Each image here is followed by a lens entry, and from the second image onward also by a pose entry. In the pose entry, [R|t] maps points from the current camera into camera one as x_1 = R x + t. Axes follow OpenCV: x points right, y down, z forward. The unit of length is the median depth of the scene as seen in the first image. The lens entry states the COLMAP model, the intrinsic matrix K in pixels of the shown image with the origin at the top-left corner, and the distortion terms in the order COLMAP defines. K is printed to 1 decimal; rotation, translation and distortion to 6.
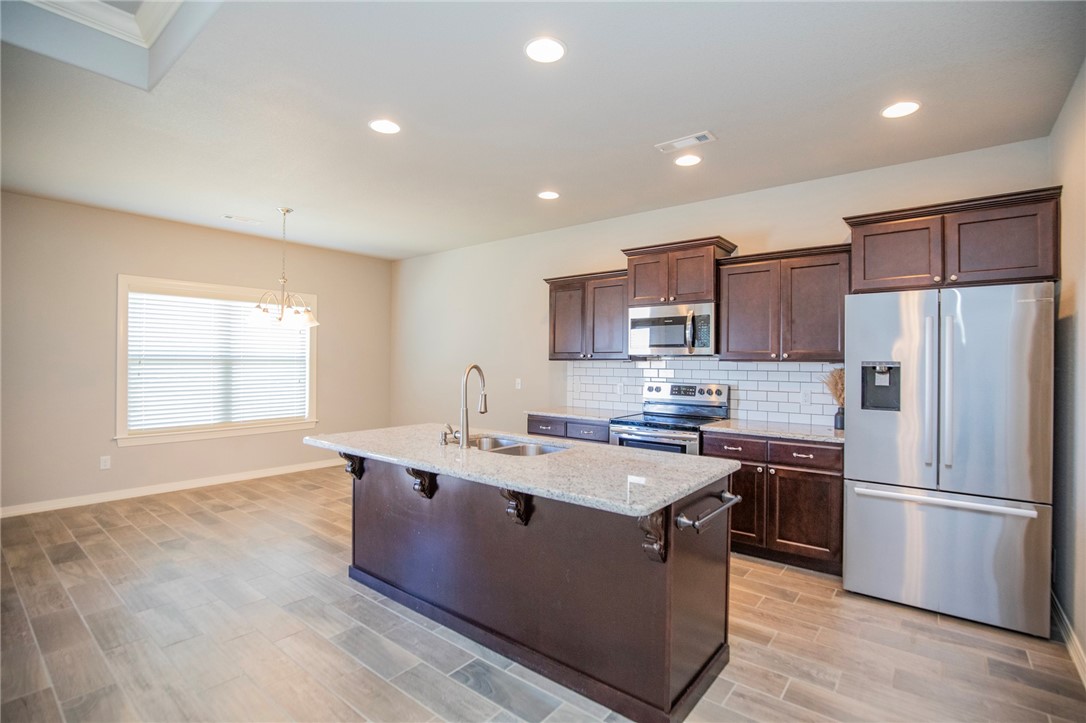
lens RADIAL K [[500.7, 0, 550.6], [0, 500.7, 358.8], [0, 0, 1]] dist [-0.026552, 0.001801]
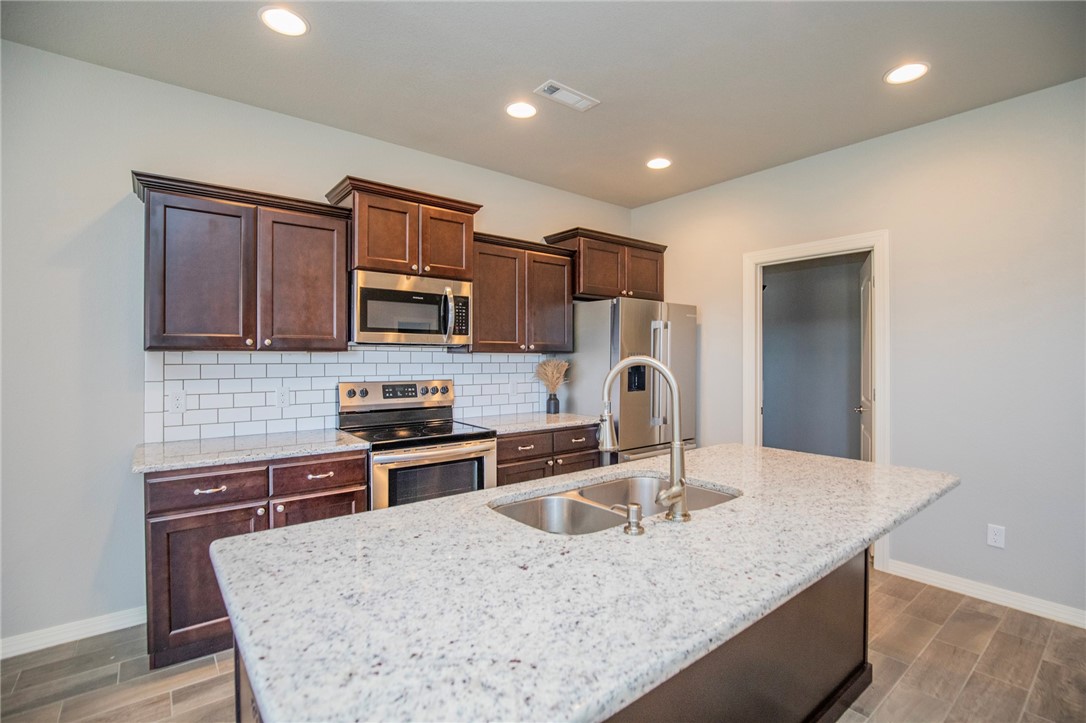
lens RADIAL K [[524.4, 0, 544.6], [0, 524.4, 355.3], [0, 0, 1]] dist [-0.031432, -0.000165]
pose [[0.201937, -0.009101, 0.979356, -0.475555], [-0.011011, 0.999873, 0.011562, -0.001842], [-0.979337, -0.013118, 0.201811, 0.650506]]
